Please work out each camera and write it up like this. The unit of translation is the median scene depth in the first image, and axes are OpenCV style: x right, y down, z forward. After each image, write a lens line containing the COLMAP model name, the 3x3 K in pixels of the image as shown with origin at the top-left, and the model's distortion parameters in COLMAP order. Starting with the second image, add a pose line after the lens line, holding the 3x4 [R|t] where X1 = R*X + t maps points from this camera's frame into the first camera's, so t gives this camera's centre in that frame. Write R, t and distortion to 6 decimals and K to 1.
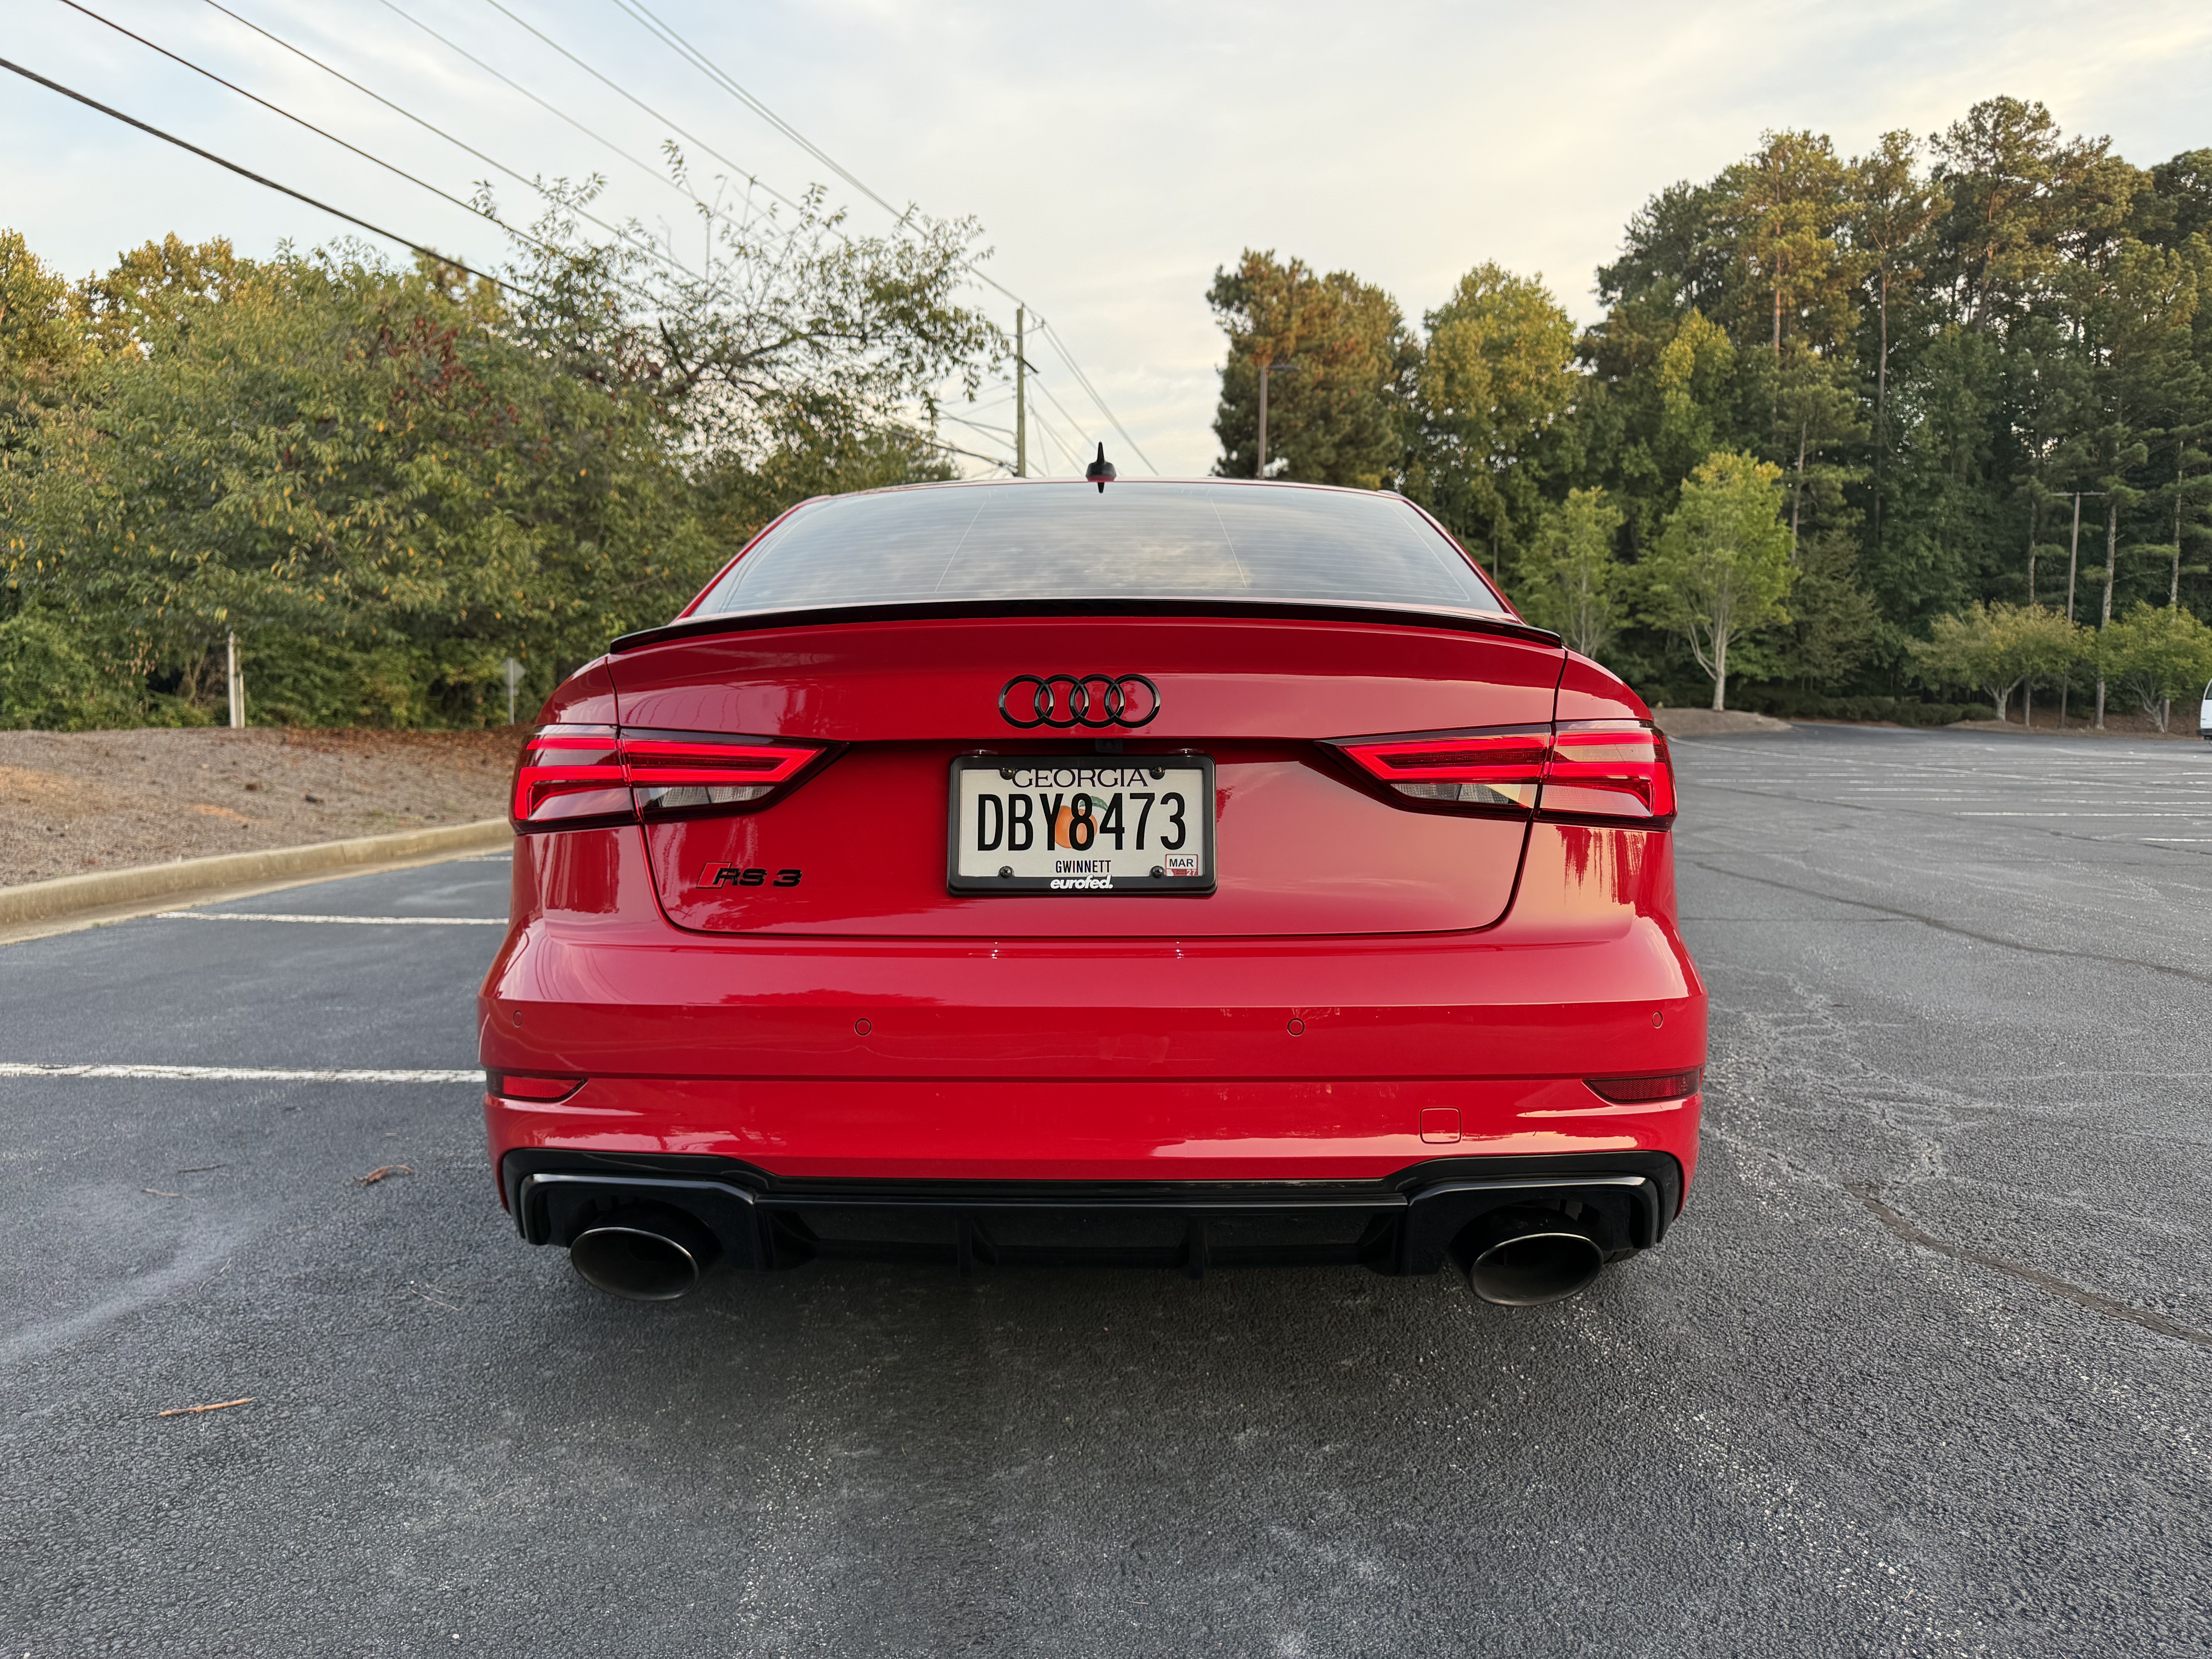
lens RADIAL K [[1581.0, 0, 1137.6], [0, 1581.0, 829.9], [0, 0, 1]] dist [0.044685, -0.070029]
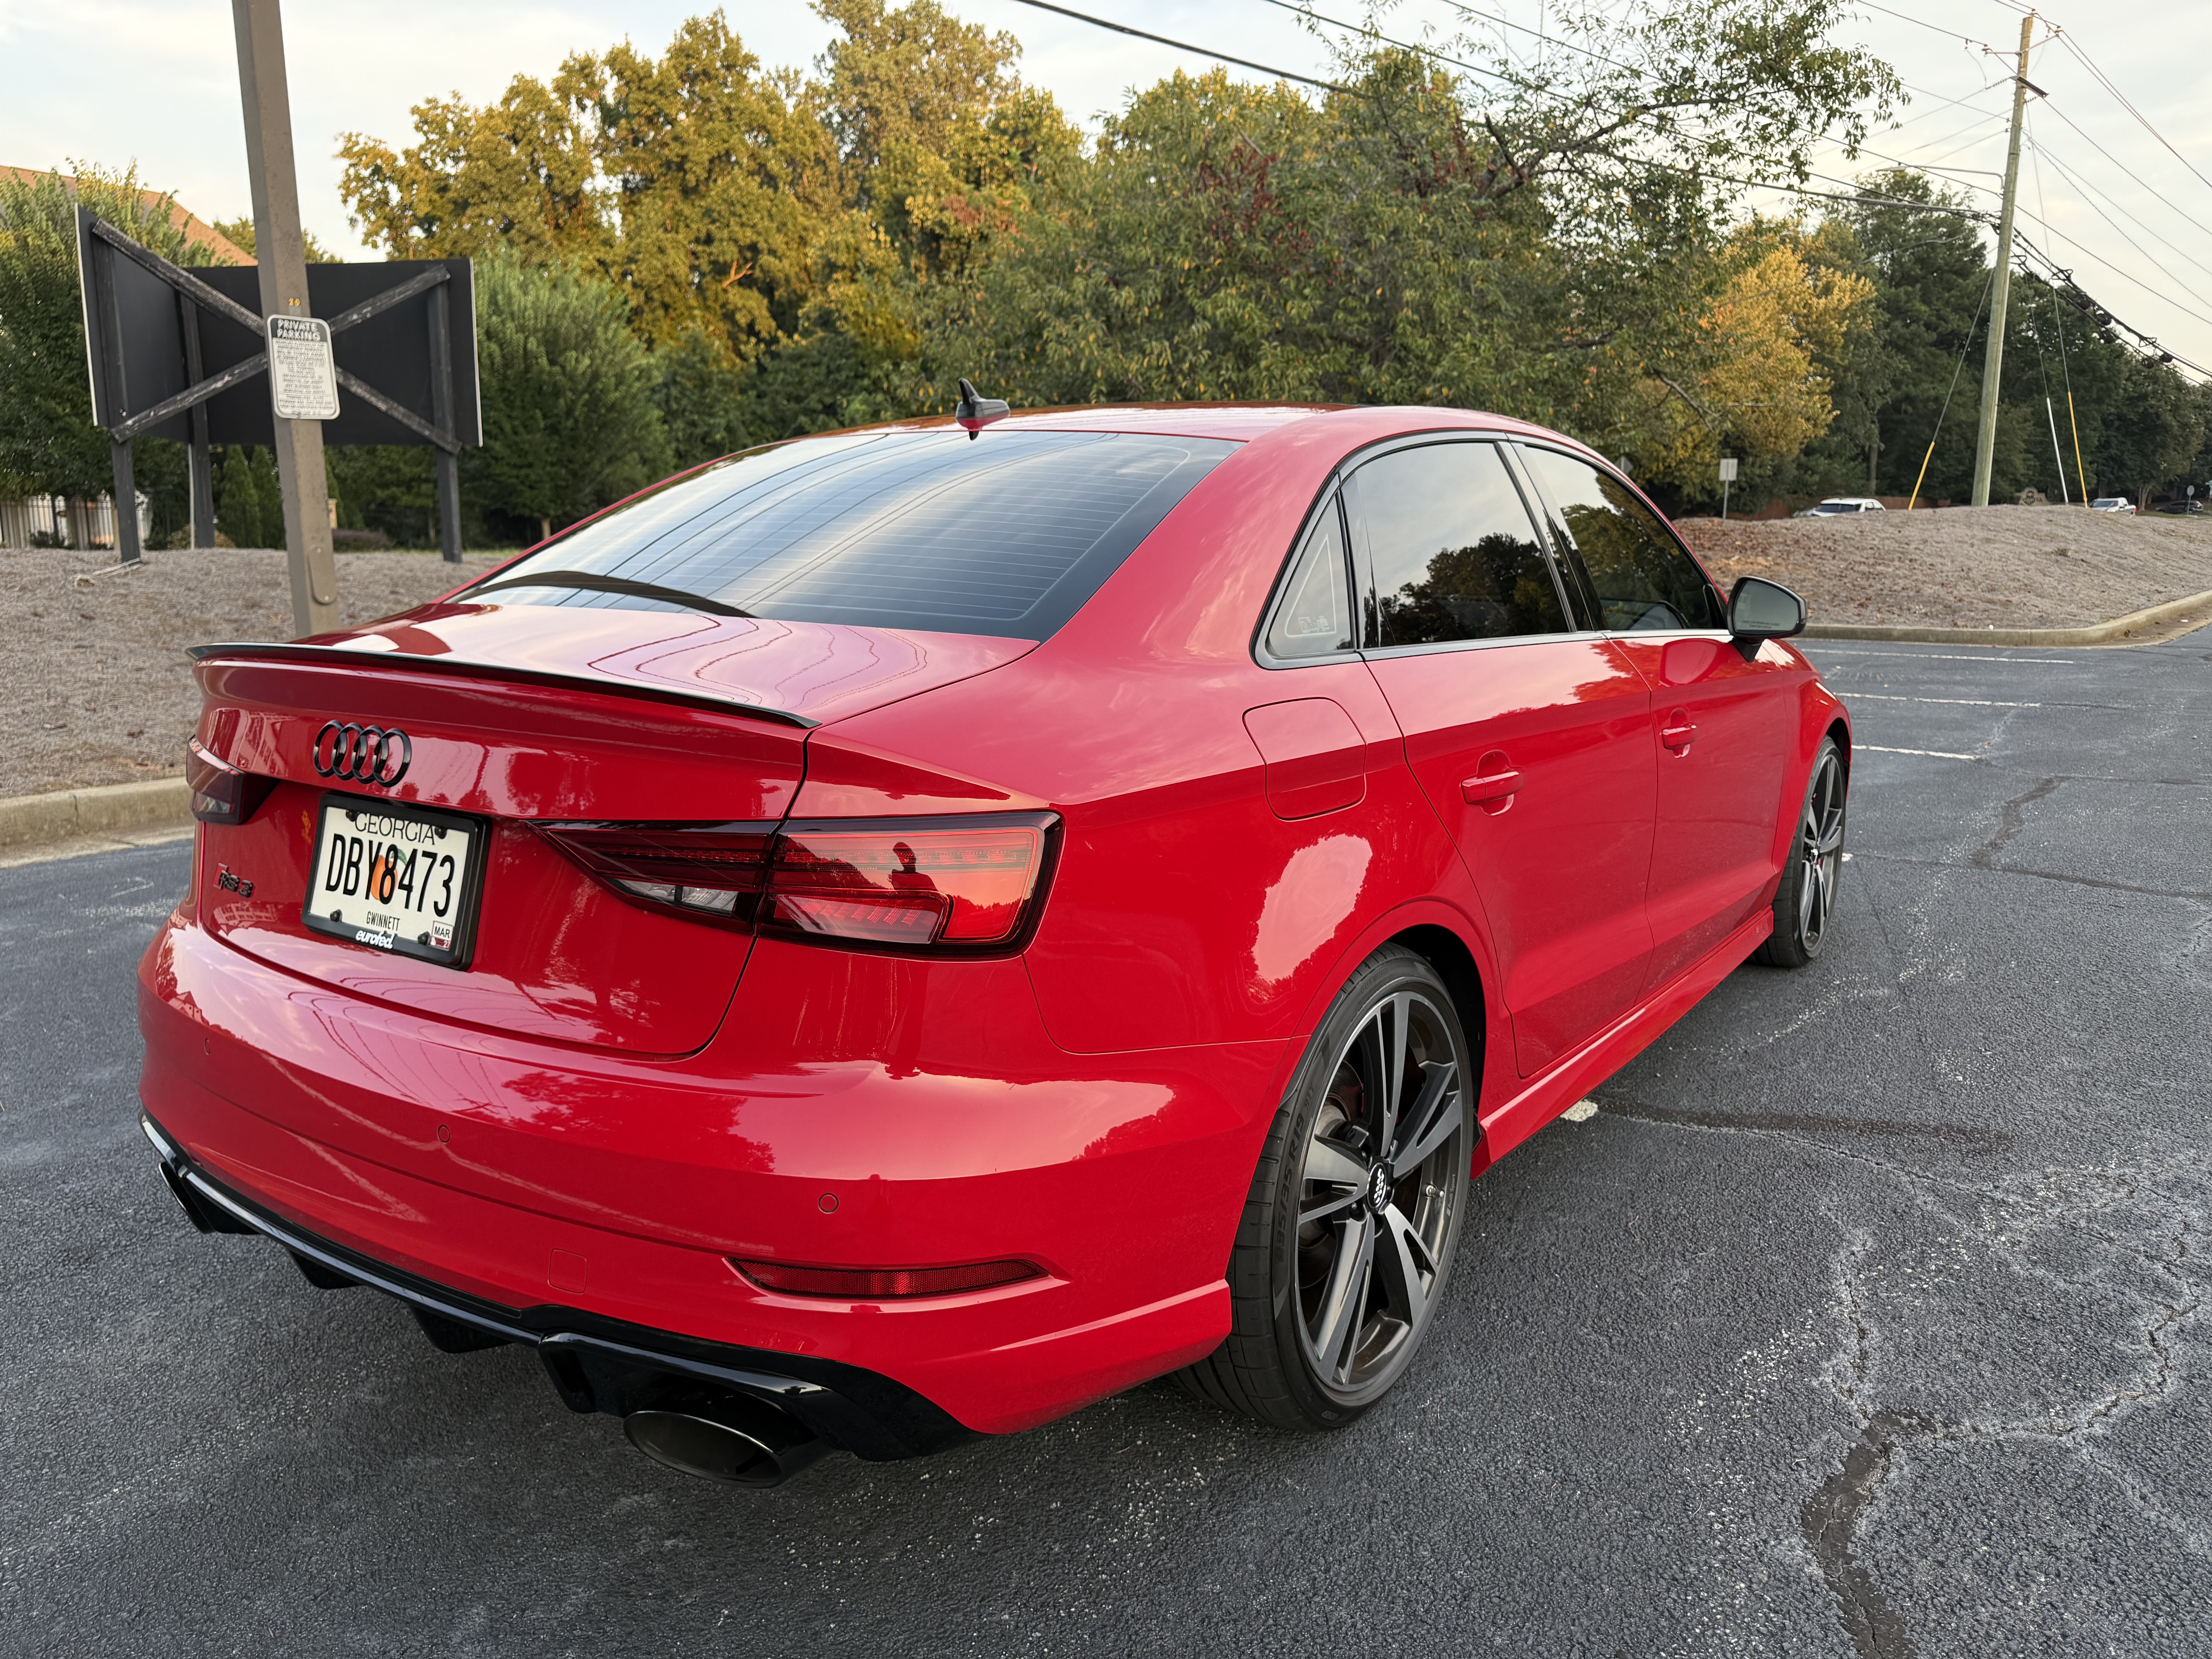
lens RADIAL K [[1565.8, 0, 1112.4], [0, 1565.8, 877.4], [0, 0, 1]] dist [0.003883, -0.002067]
pose [[0.828618, 0.129328, -0.544671, 0.539868], [-0.042395, 0.984652, 0.169302, -0.116491], [0.558206, -0.117195, 0.821384, 0.288370]]
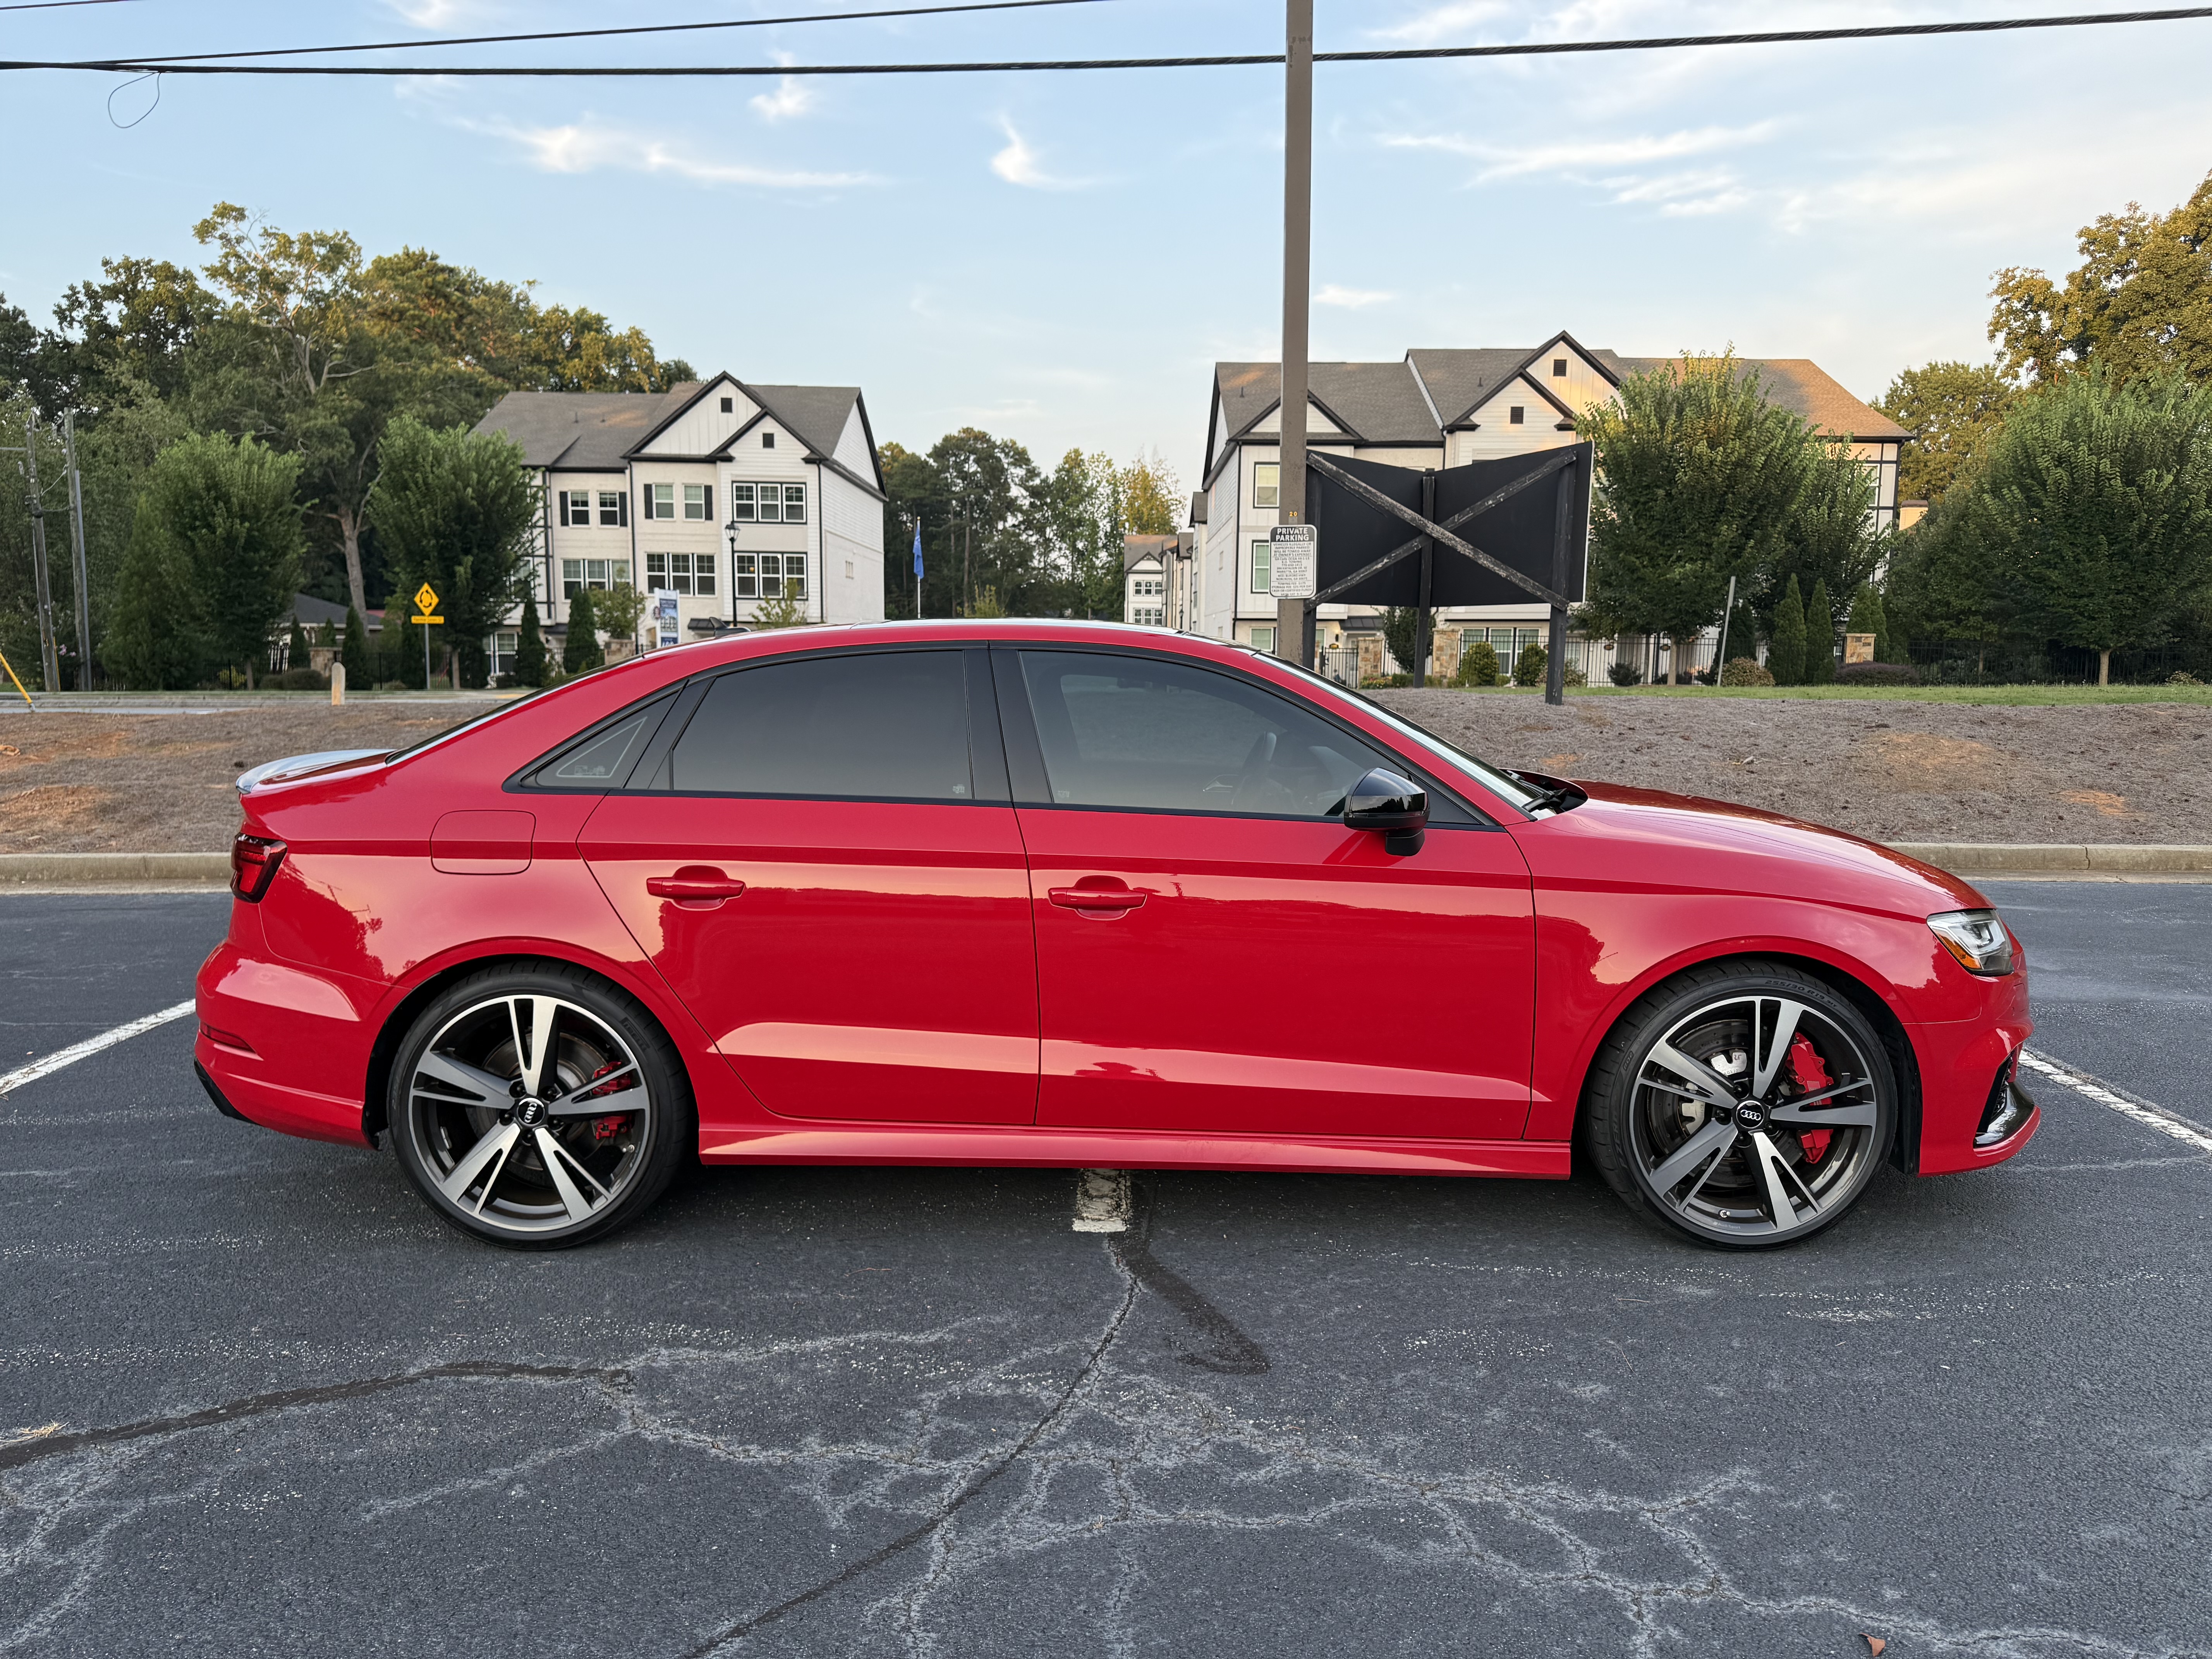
lens RADIAL K [[1593.0, 0, 1104.0], [0, 1593.0, 860.7], [0, 0, 1]] dist [-0.002259, 0.000735]
pose [[-0.005209, 0.135844, -0.990717, 1.443840], [-0.064884, 0.988596, 0.135895, -0.242688], [0.997879, 0.064989, 0.003664, 1.355108]]
